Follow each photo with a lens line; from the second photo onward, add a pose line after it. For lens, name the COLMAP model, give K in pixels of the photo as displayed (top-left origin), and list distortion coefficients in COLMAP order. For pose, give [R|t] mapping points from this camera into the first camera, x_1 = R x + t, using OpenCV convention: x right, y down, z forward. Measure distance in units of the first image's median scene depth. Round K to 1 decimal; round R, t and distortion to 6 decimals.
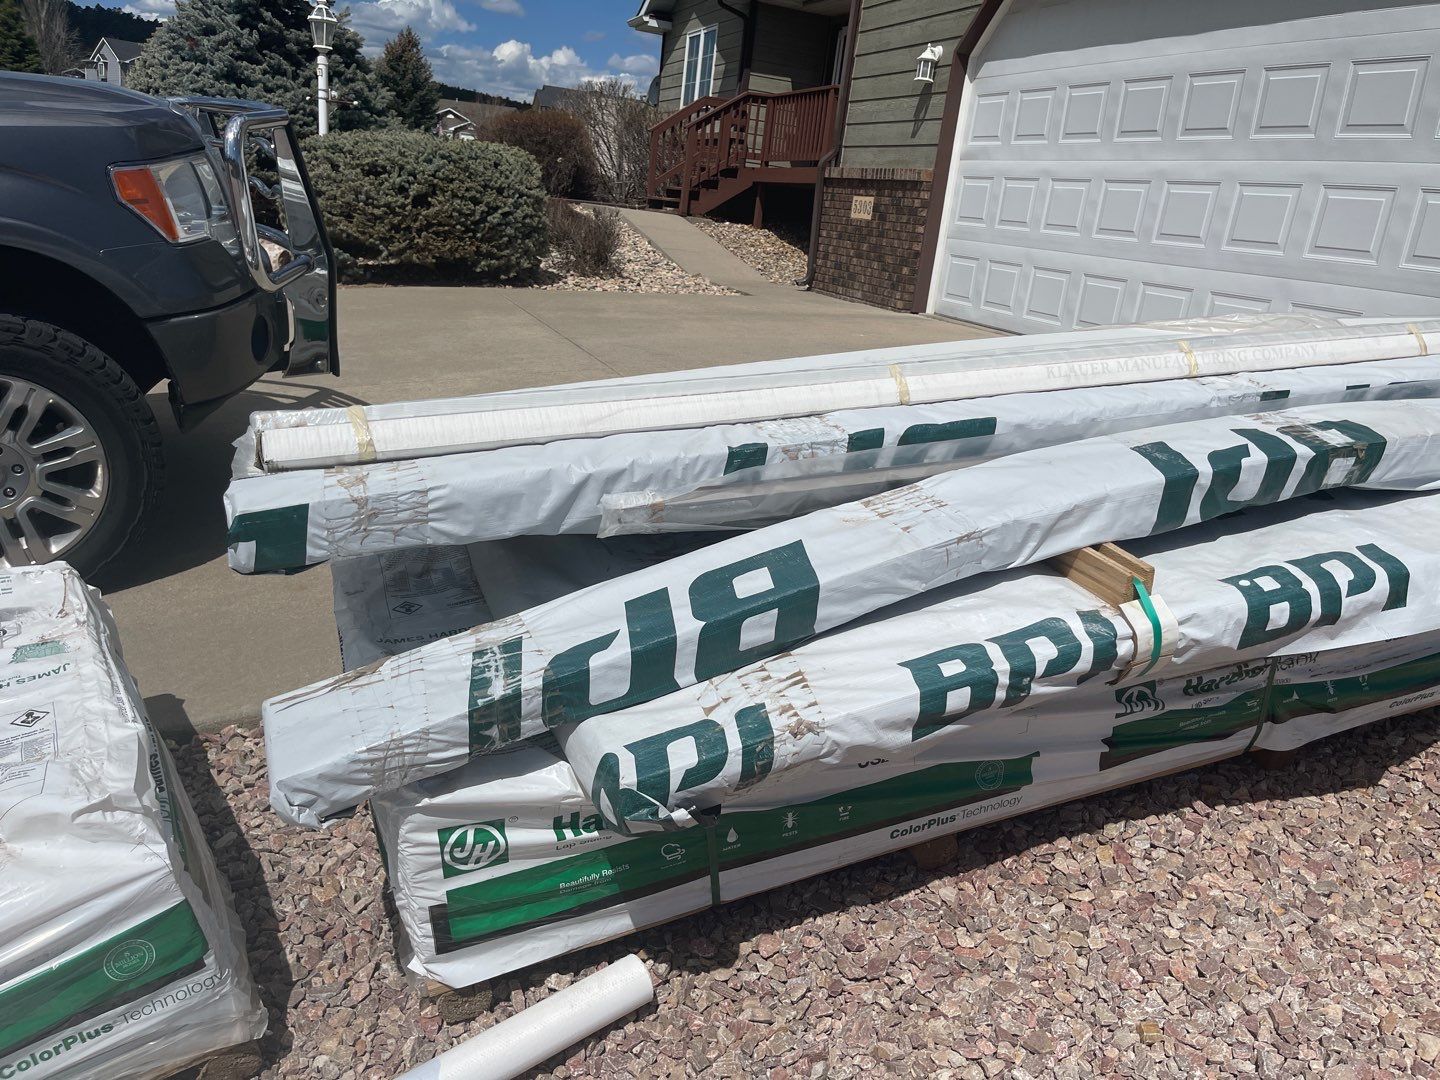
lens RADIAL K [[1114.8, 0, 750.6], [0, 1114.8, 544.0], [0, 0, 1]] dist [0.019677, 0.002964]
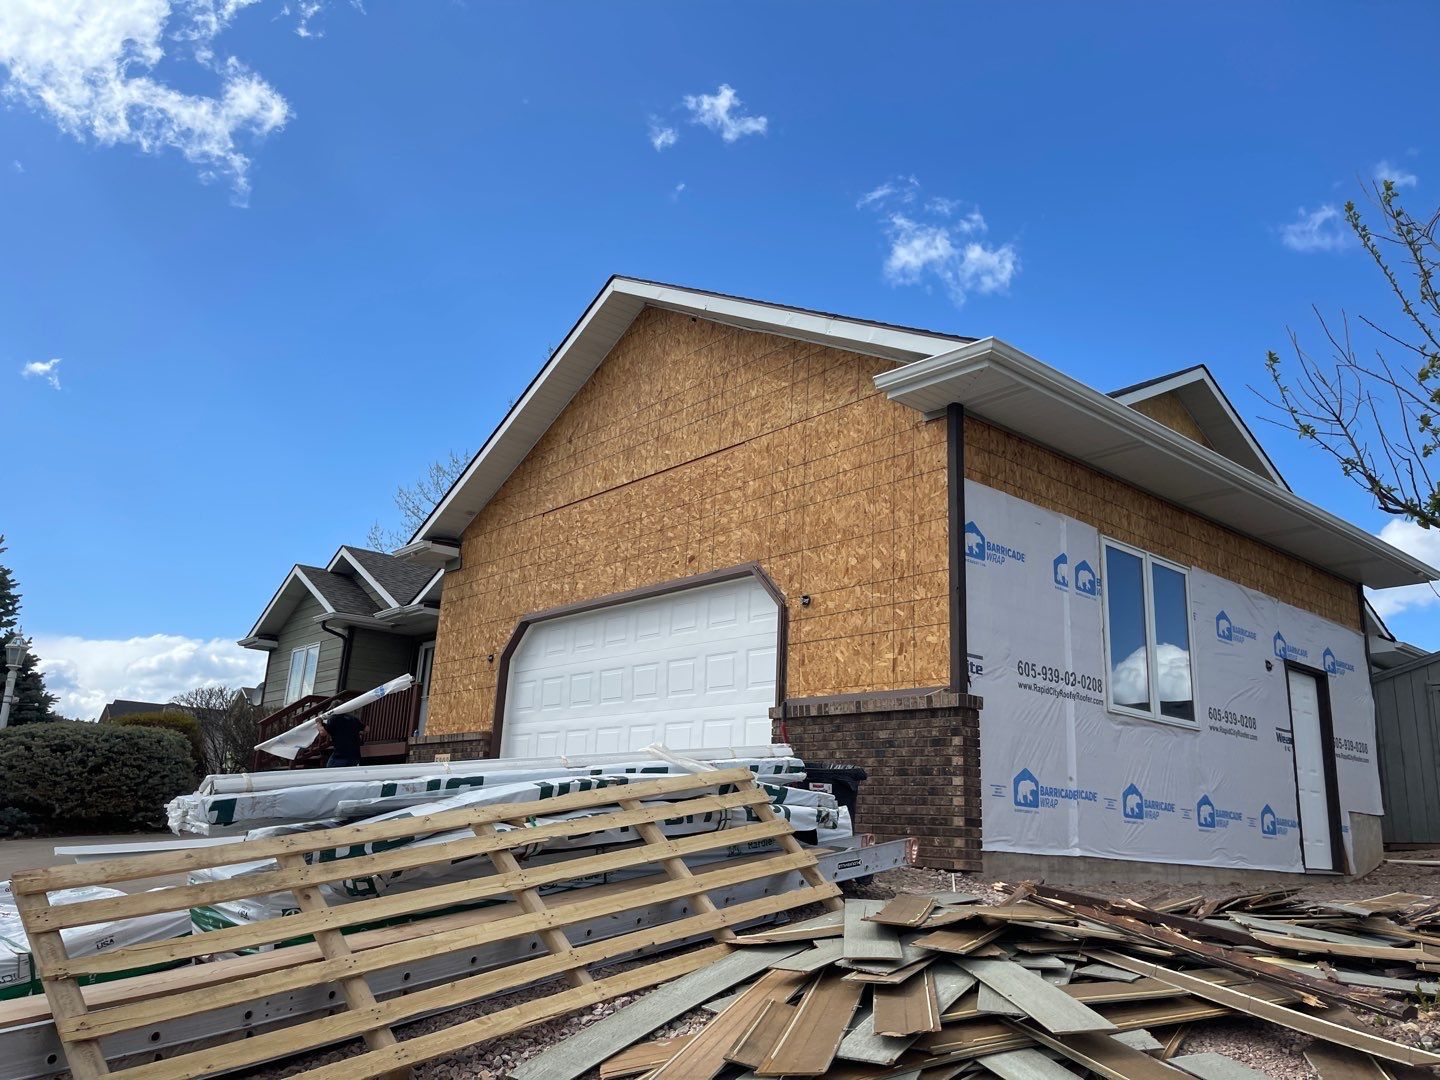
lens RADIAL K [[1094.6, 0, 726.5], [0, 1094.6, 542.7], [0, 0, 1]] dist [0.049362, -0.066389]
pose [[0.942483, 0.012467, 0.334021, -0.030646], [0.155178, 0.868767, -0.470281, 0.185201], [-0.296050, 0.495065, 0.816863, -0.409239]]
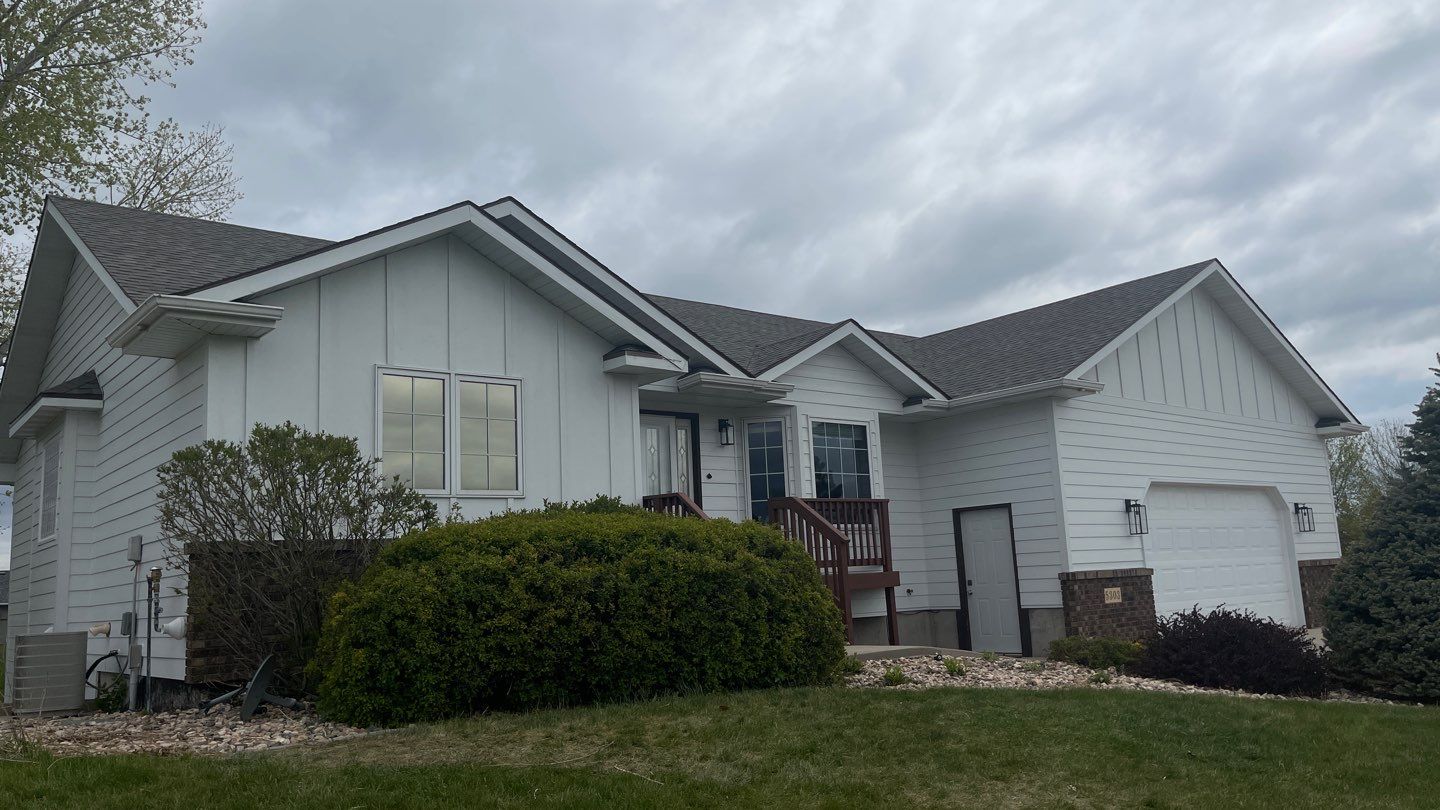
lens RADIAL K [[1068.1, 0, 720.0], [0, 1068.1, 405.0], [0, 0, 1]] dist [0.025678, -0.006277]
pose [[-0.303258, 0.057101, 0.951196, -1.396175], [0.279888, 0.959511, 0.031633, -0.909268], [-0.910877, 0.275821, -0.306961, 2.270663]]
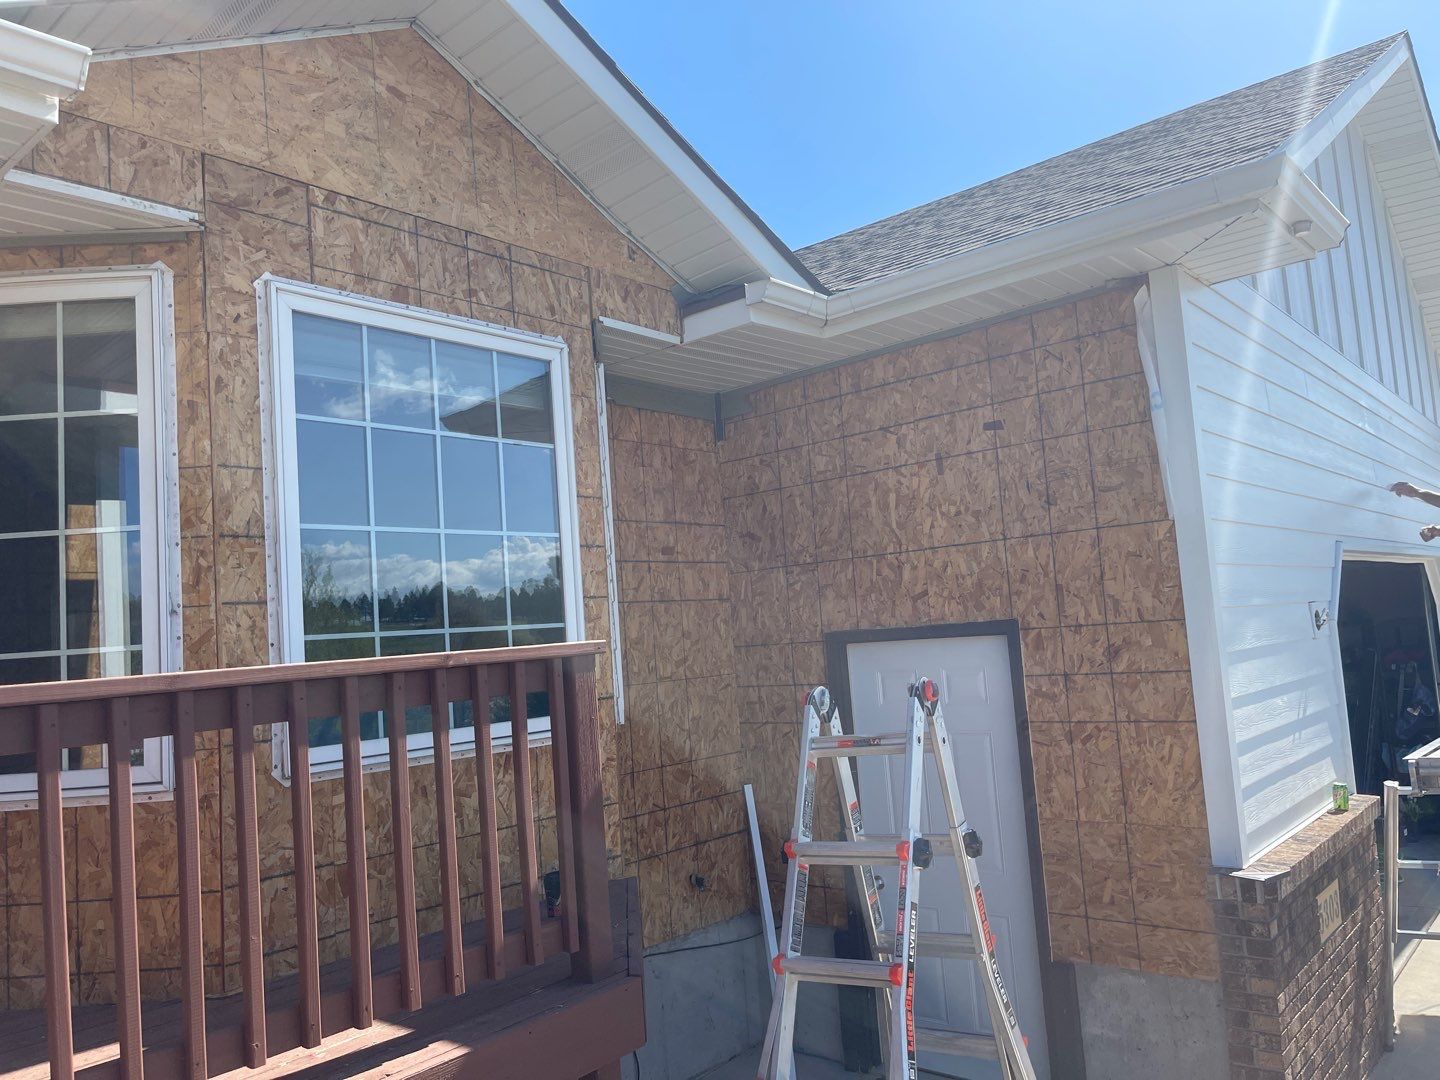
lens RADIAL K [[1094.6, 0, 726.5], [0, 1094.6, 542.7], [0, 0, 1]] dist [0.049362, -0.066389]
pose [[-0.470312, -0.003568, 0.882493, -0.240930], [0.260444, 0.954891, 0.142660, -0.716224], [-0.843194, 0.296934, -0.448167, 1.683664]]
